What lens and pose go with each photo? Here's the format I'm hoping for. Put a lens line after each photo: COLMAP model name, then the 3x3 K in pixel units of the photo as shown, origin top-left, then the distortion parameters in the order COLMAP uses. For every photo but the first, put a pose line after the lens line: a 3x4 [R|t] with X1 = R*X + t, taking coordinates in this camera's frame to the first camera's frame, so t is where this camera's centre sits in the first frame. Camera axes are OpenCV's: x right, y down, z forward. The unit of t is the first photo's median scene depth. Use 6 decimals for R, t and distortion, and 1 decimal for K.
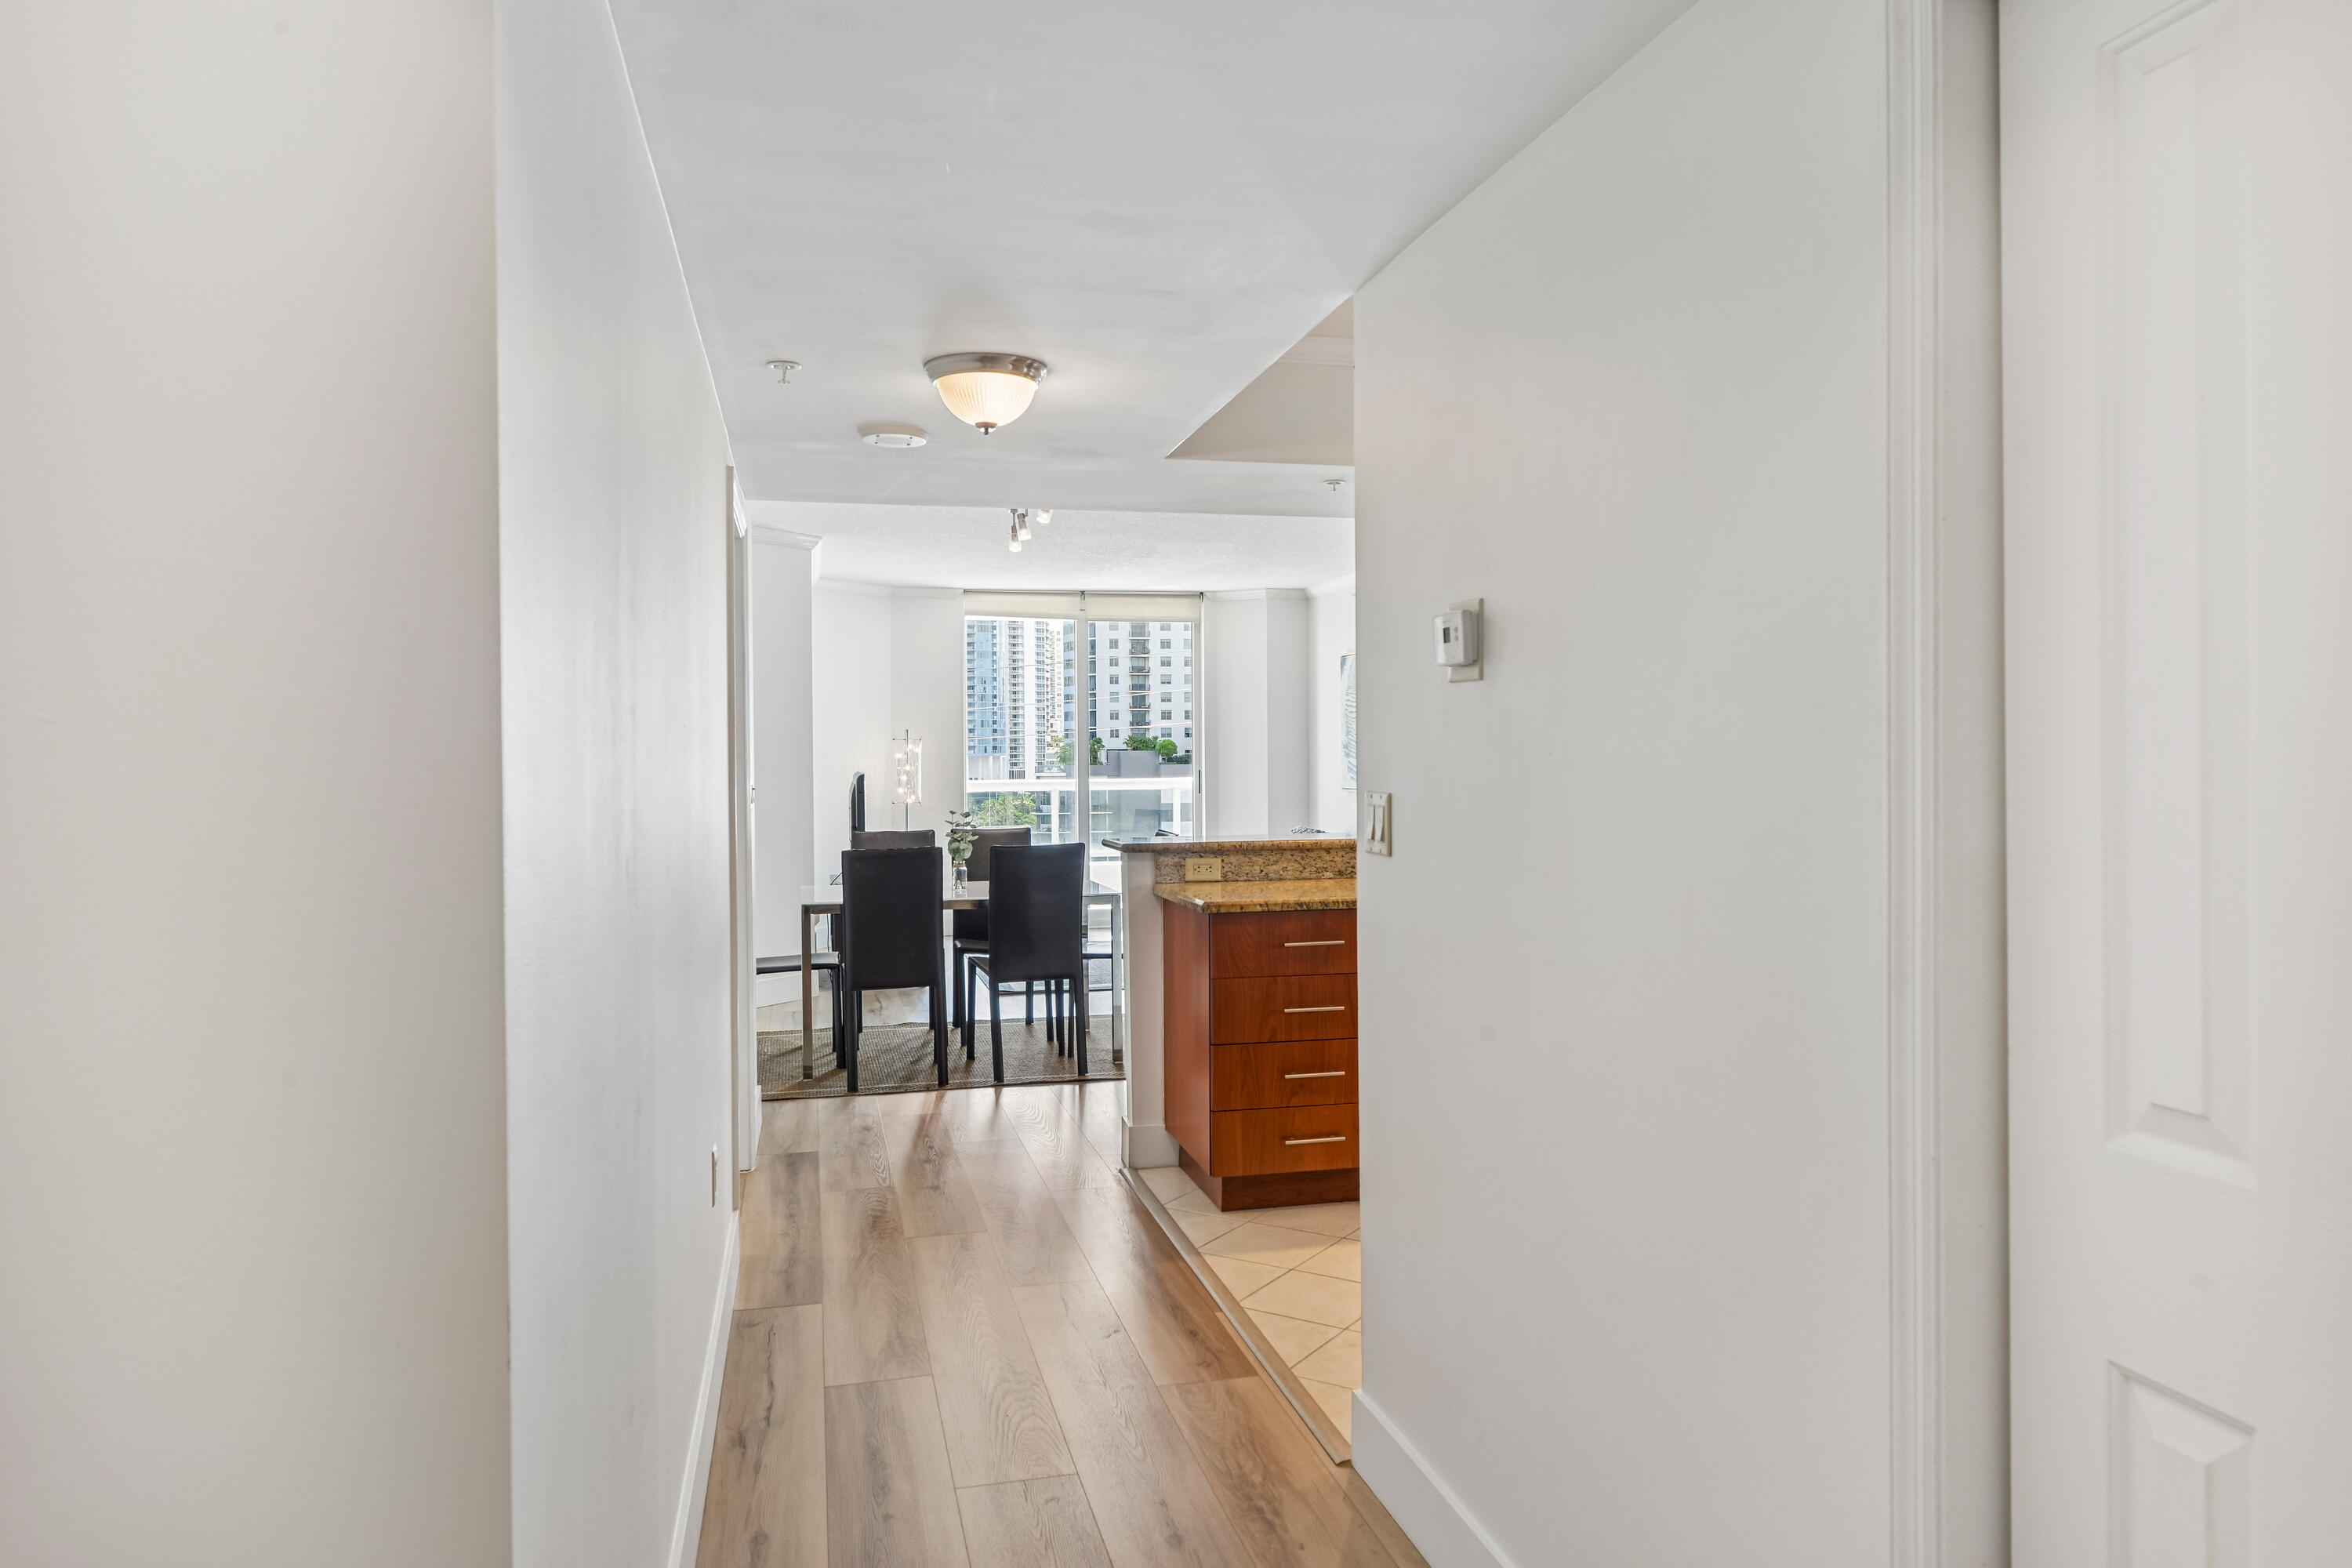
lens RADIAL K [[1545.1, 0, 1165.5], [0, 1545.1, 778.2], [0, 0, 1]] dist [0.011941, 0.000245]
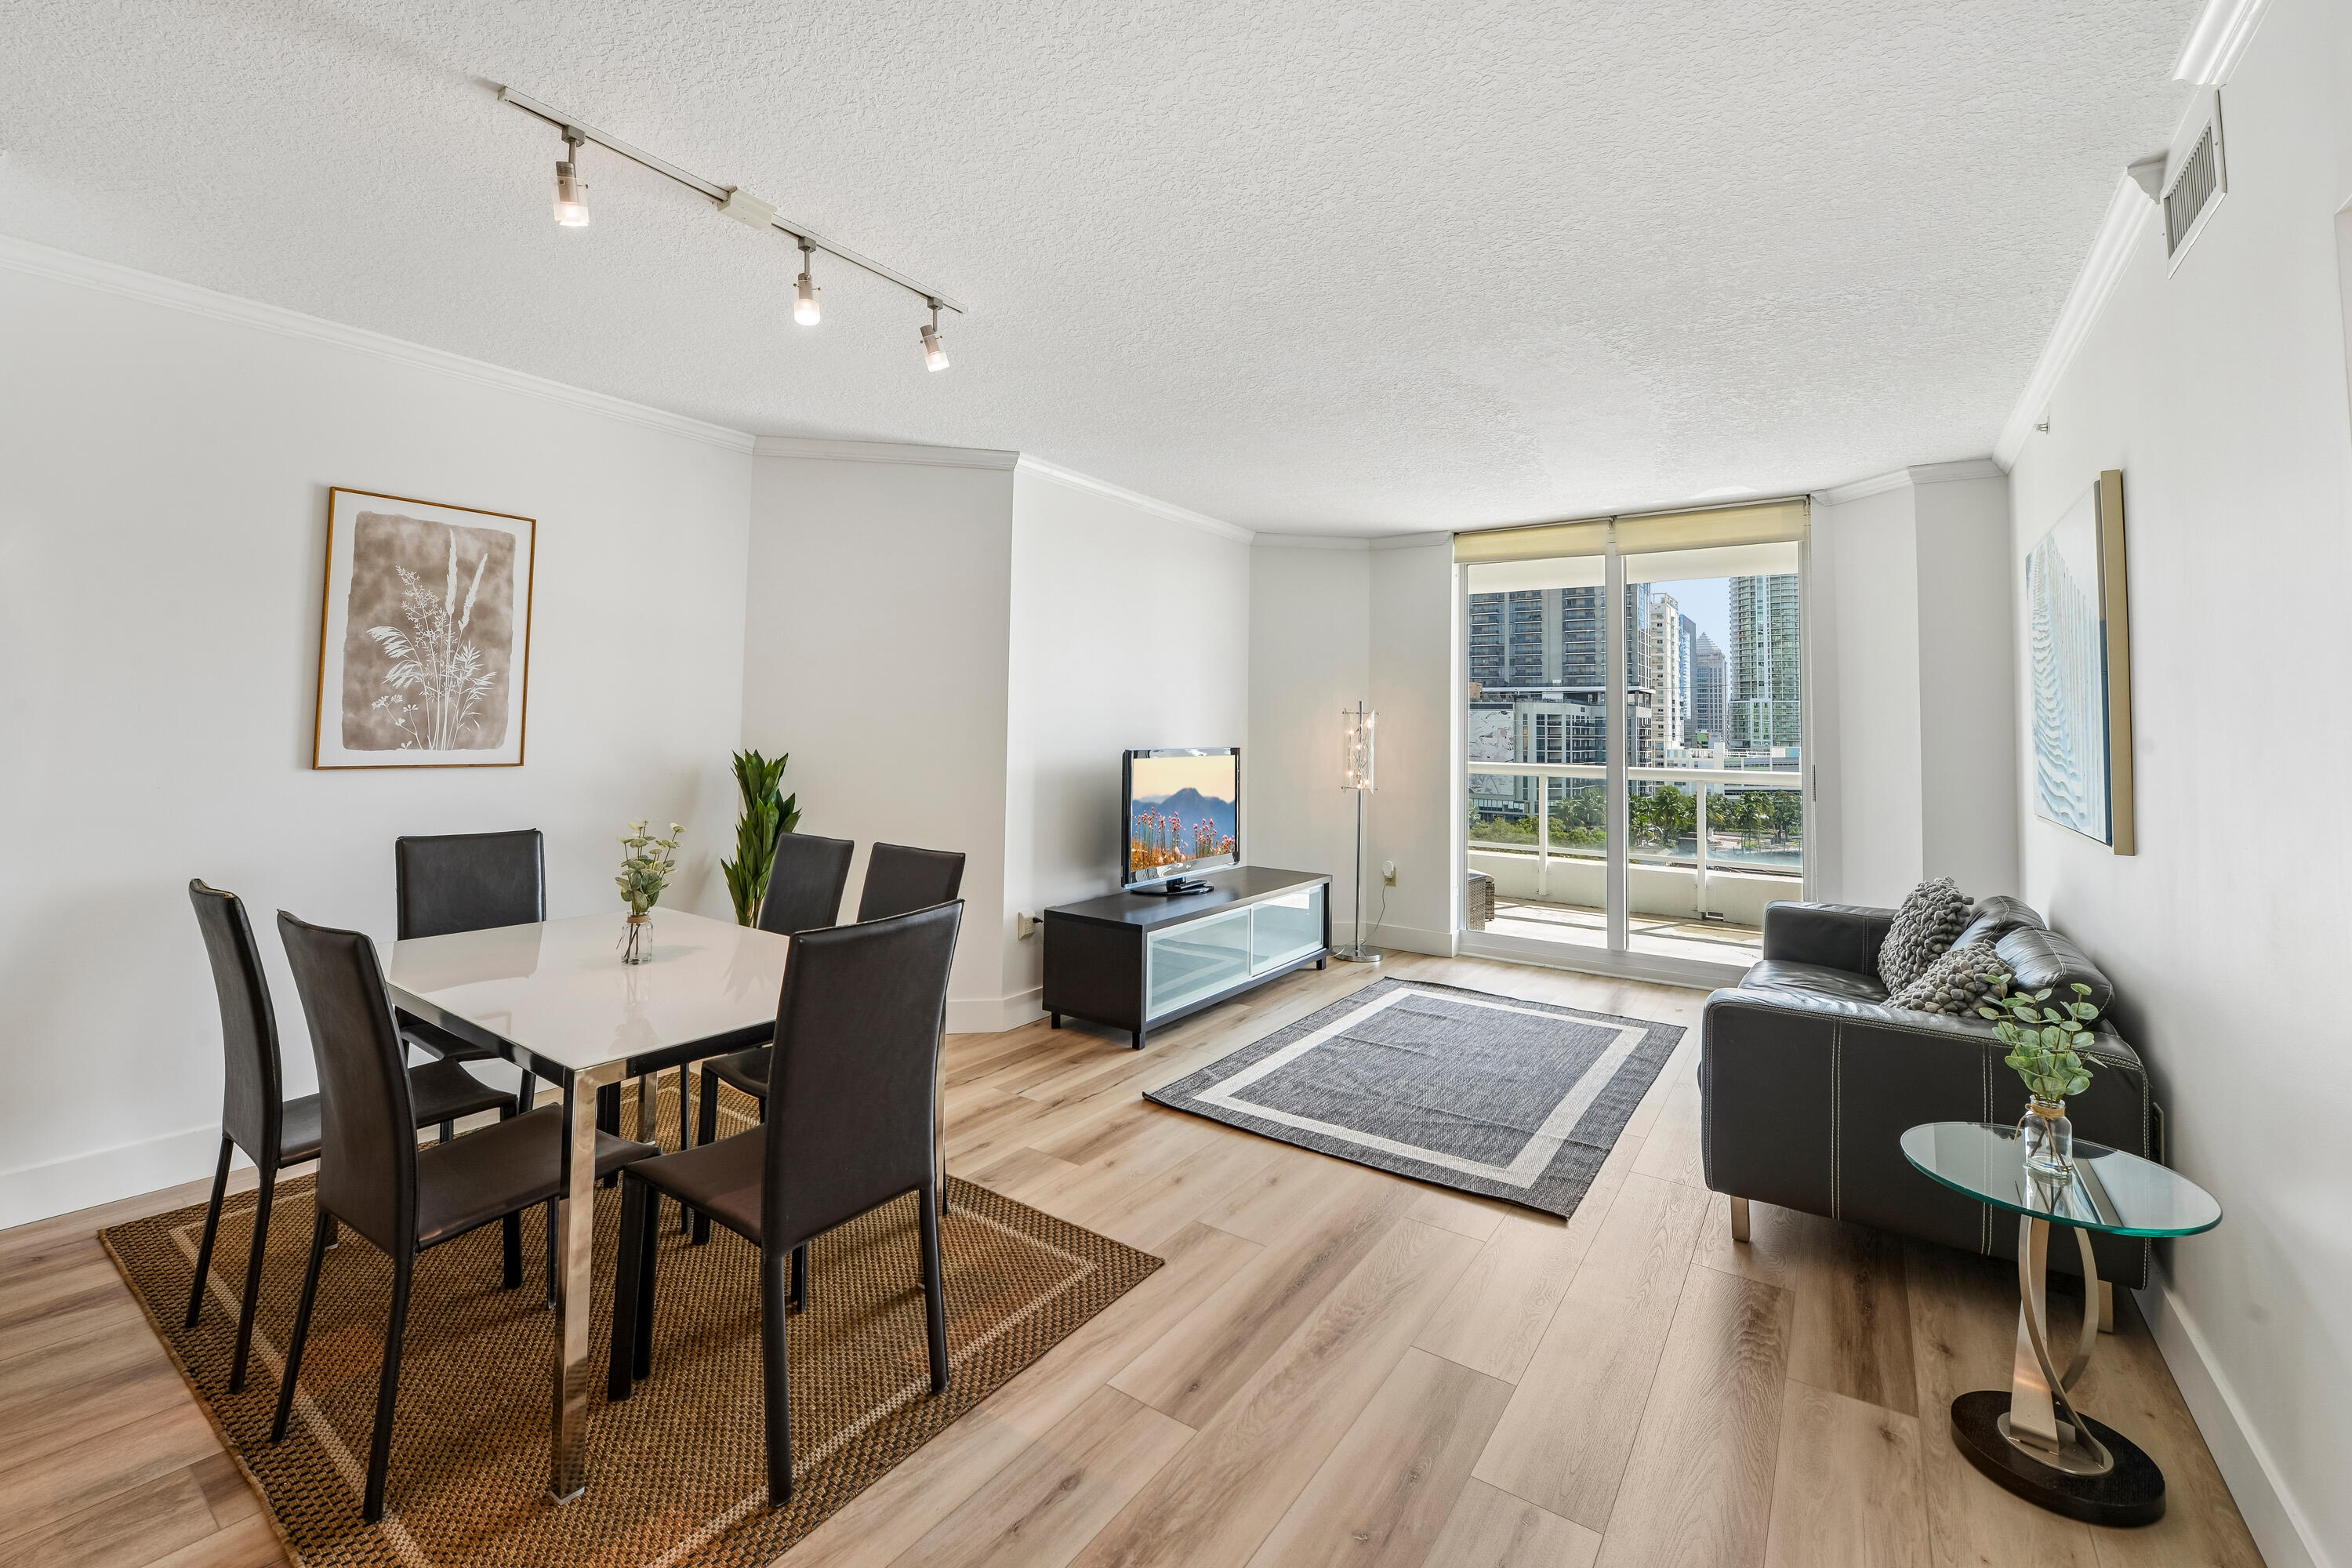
lens RADIAL K [[952.5, 0, 1163.9], [0, 952.5, 678.9], [0, 0, 1]] dist [-0.015025, -0.000266]
pose [[0.658489, -0.020313, -0.752316, 0.249766], [-0.034432, 0.997776, -0.057078, -0.014804], [0.751802, 0.063489, 0.656325, 0.913717]]
